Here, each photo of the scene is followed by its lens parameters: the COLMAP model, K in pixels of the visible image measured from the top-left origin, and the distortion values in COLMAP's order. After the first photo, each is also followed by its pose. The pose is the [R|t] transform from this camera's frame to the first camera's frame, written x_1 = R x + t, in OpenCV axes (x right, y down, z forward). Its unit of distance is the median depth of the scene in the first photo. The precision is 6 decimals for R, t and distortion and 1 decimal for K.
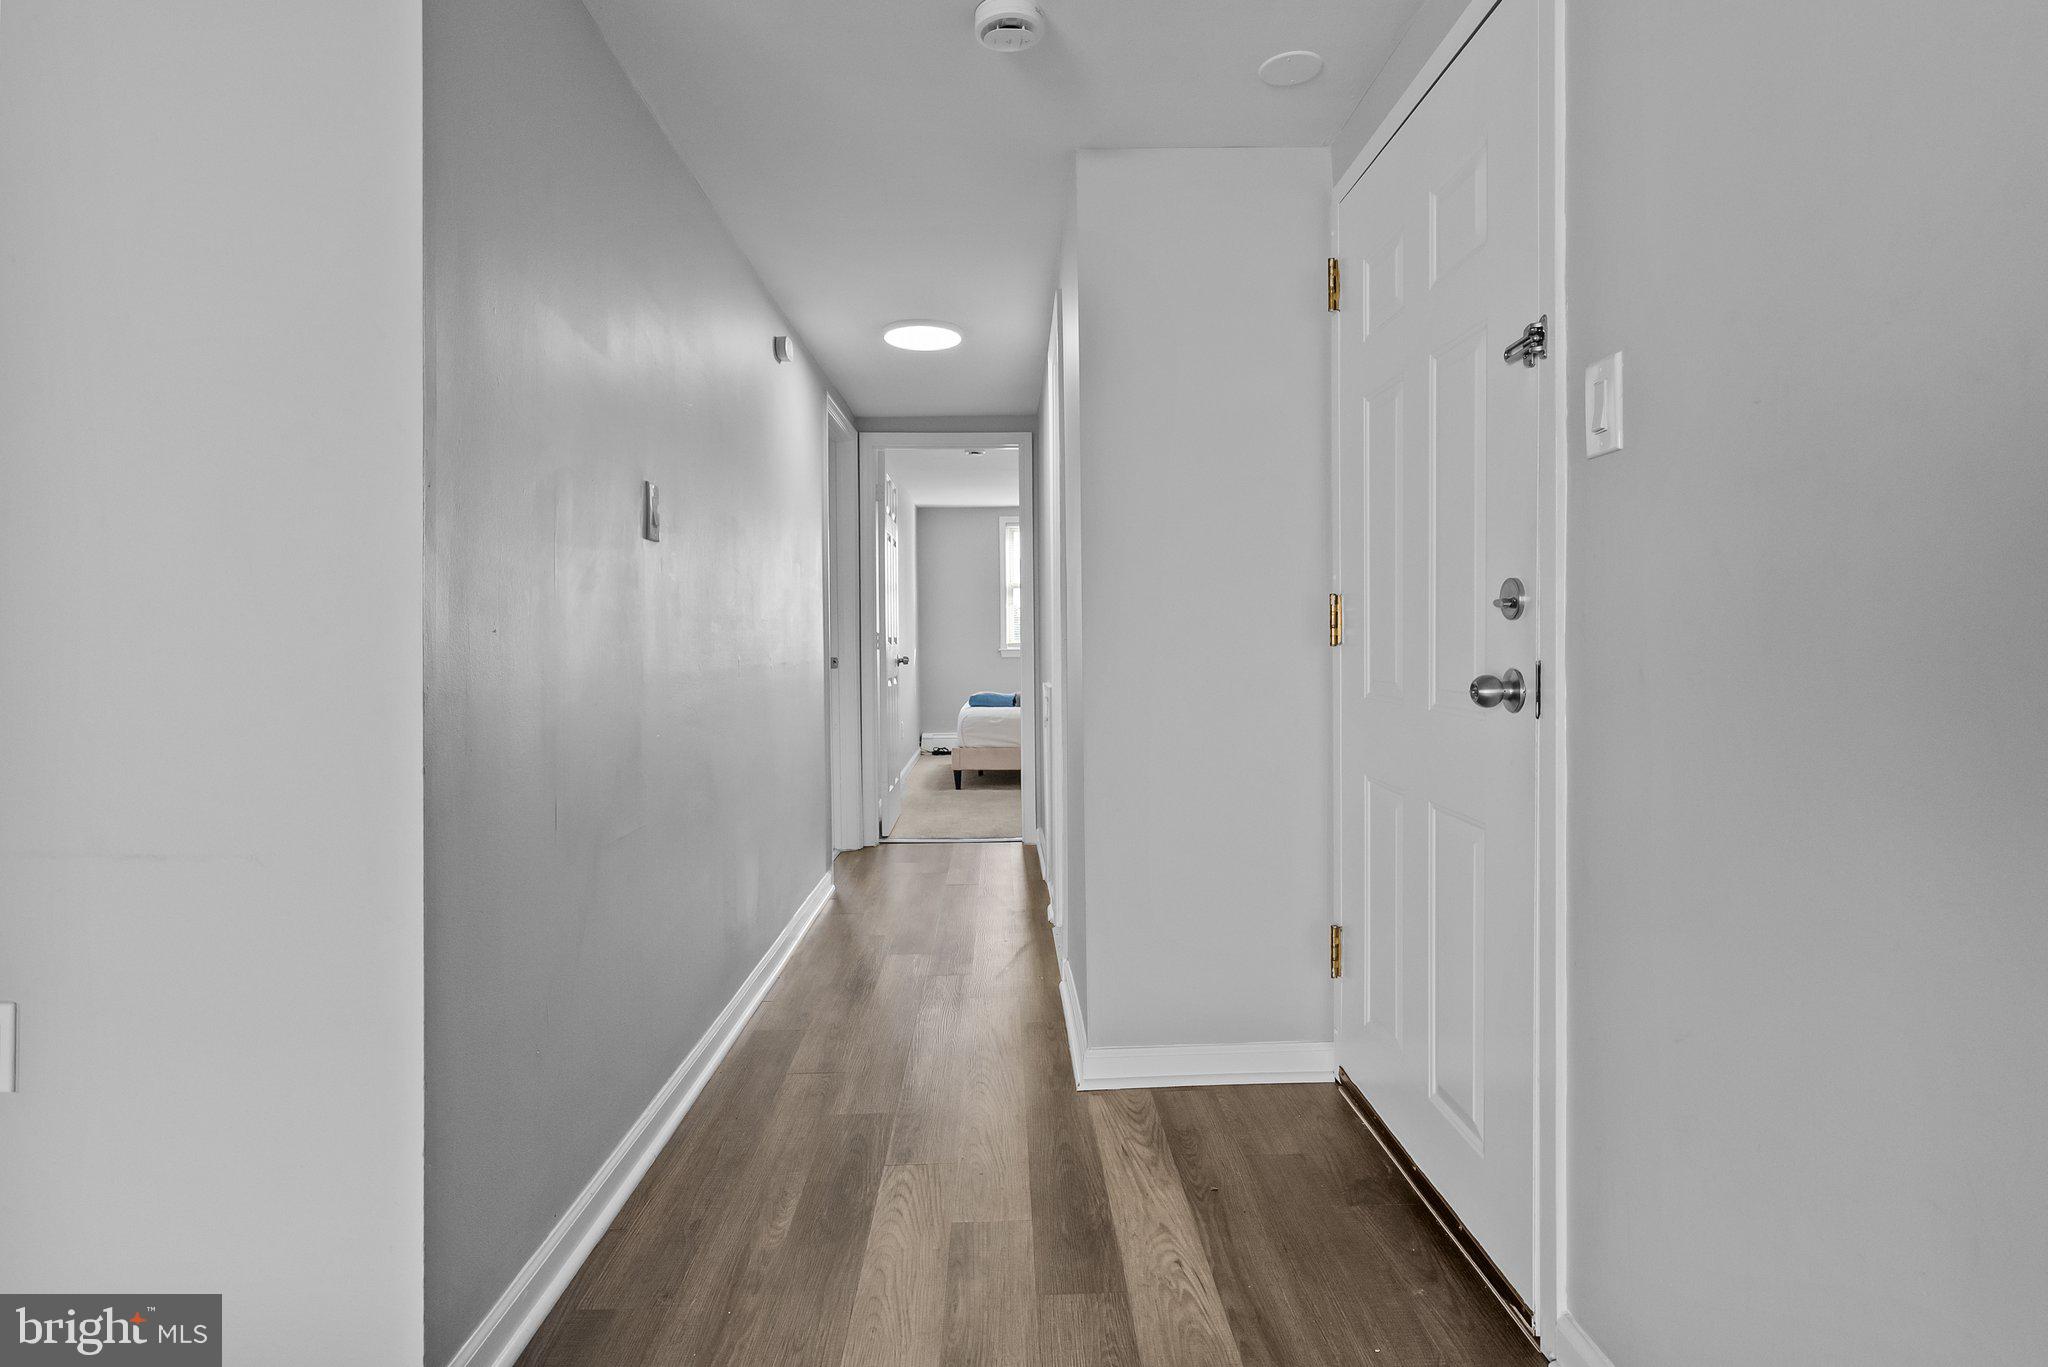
lens RADIAL K [[1044.3, 0, 1023.0], [0, 1044.3, 648.1], [0, 0, 1]] dist [0.000047, -0.000040]
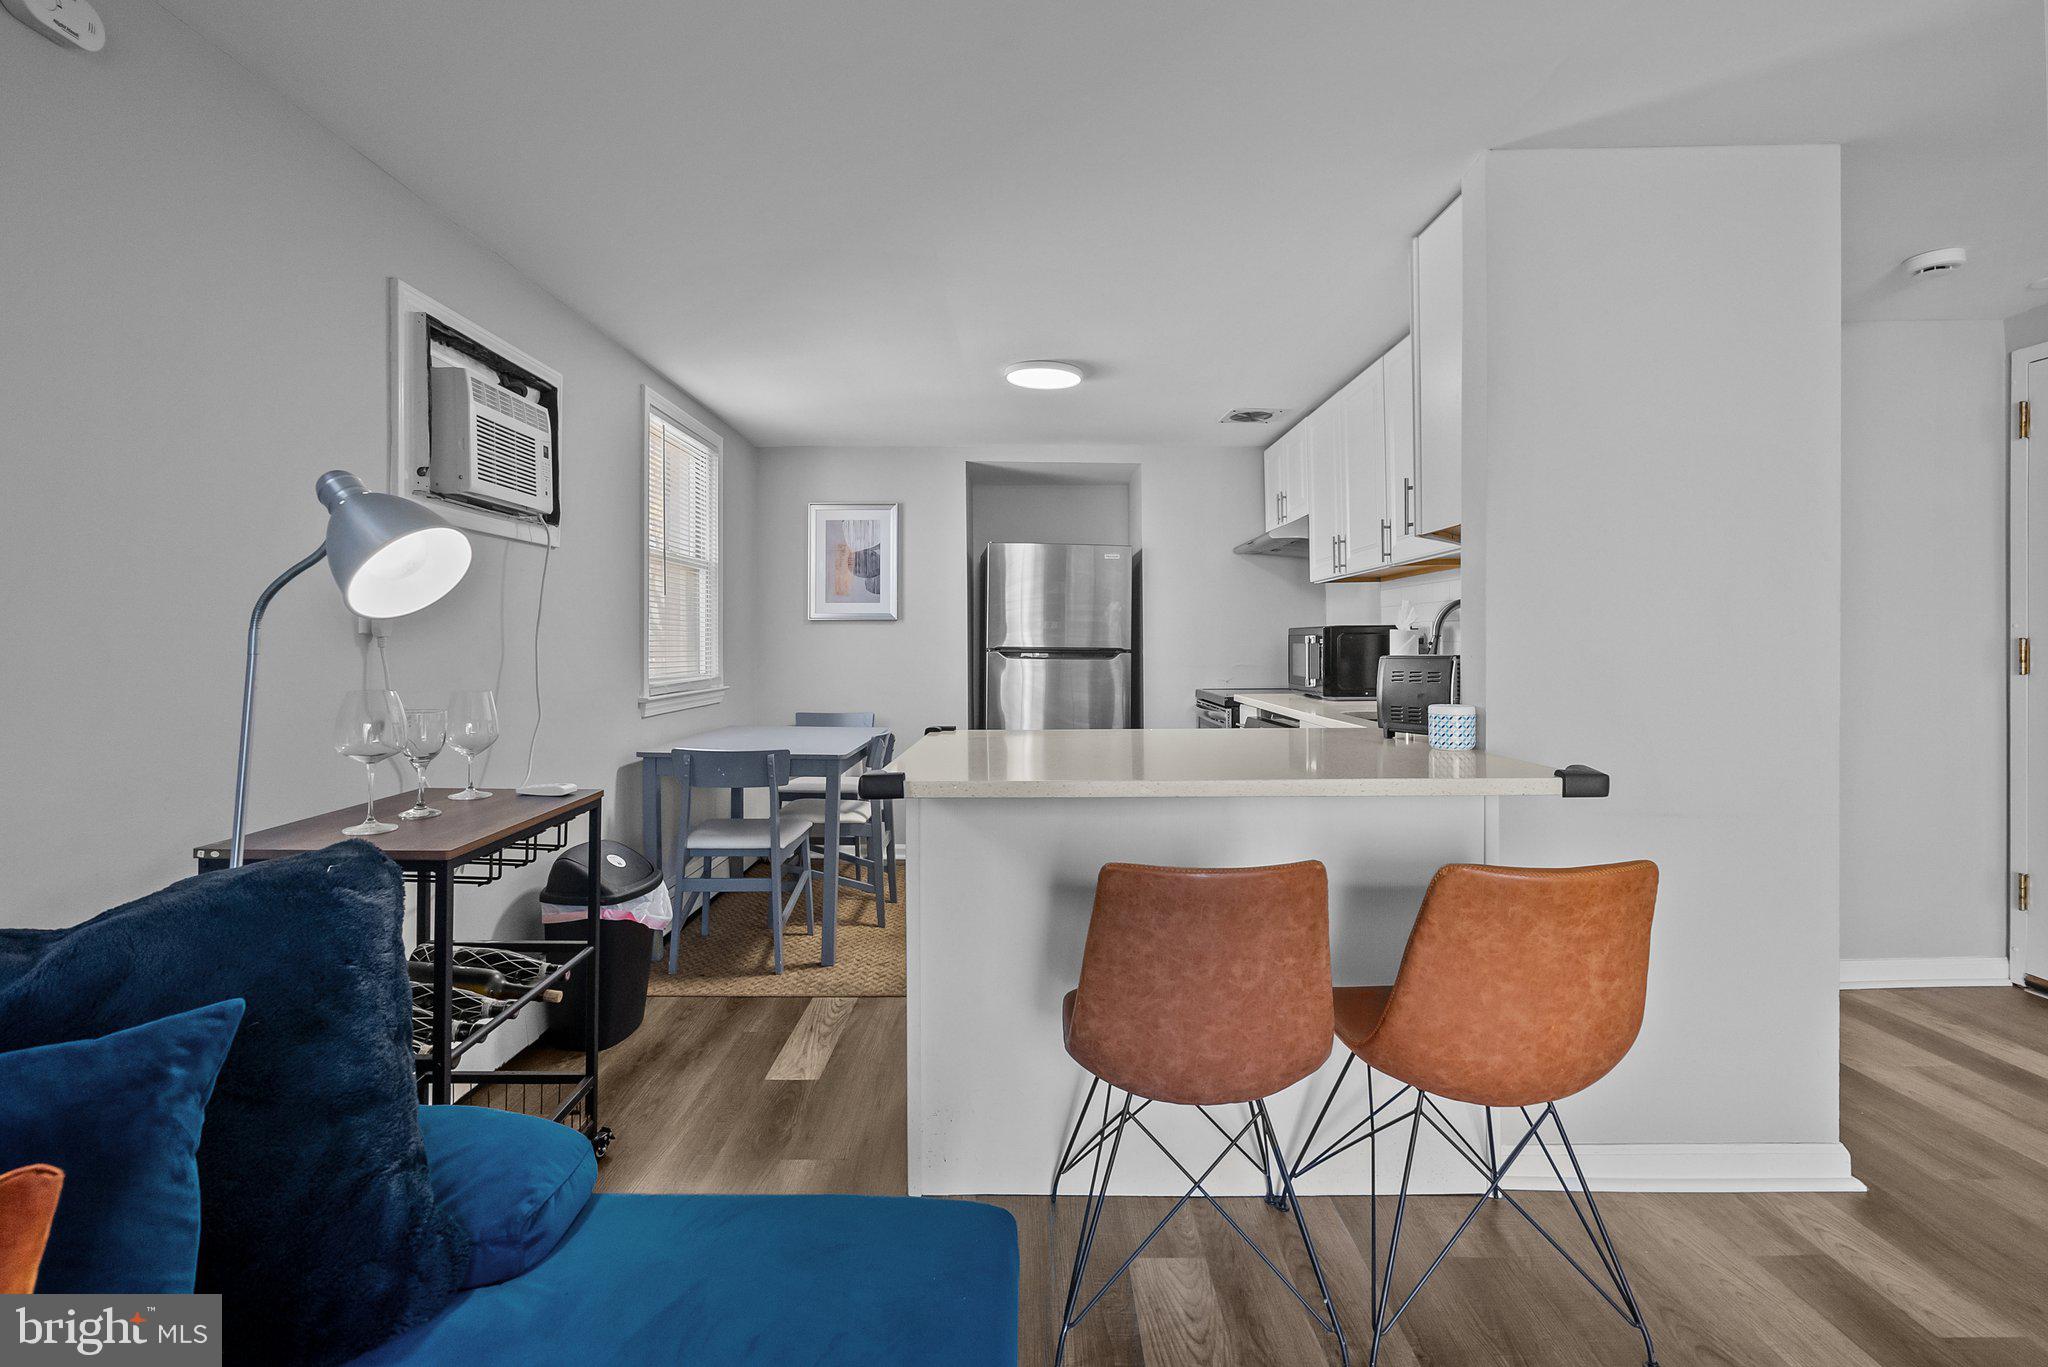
lens RADIAL K [[947.0, 0, 1023.8], [0, 947.0, 637.8], [0, 0, 1]] dist [-0.003022, -0.000079]
pose [[0.999862, 0.000587, -0.016616, -0.500275], [-0.000746, 0.999954, -0.009536, -0.018979], [0.016610, 0.009547, 0.999816, -0.143986]]
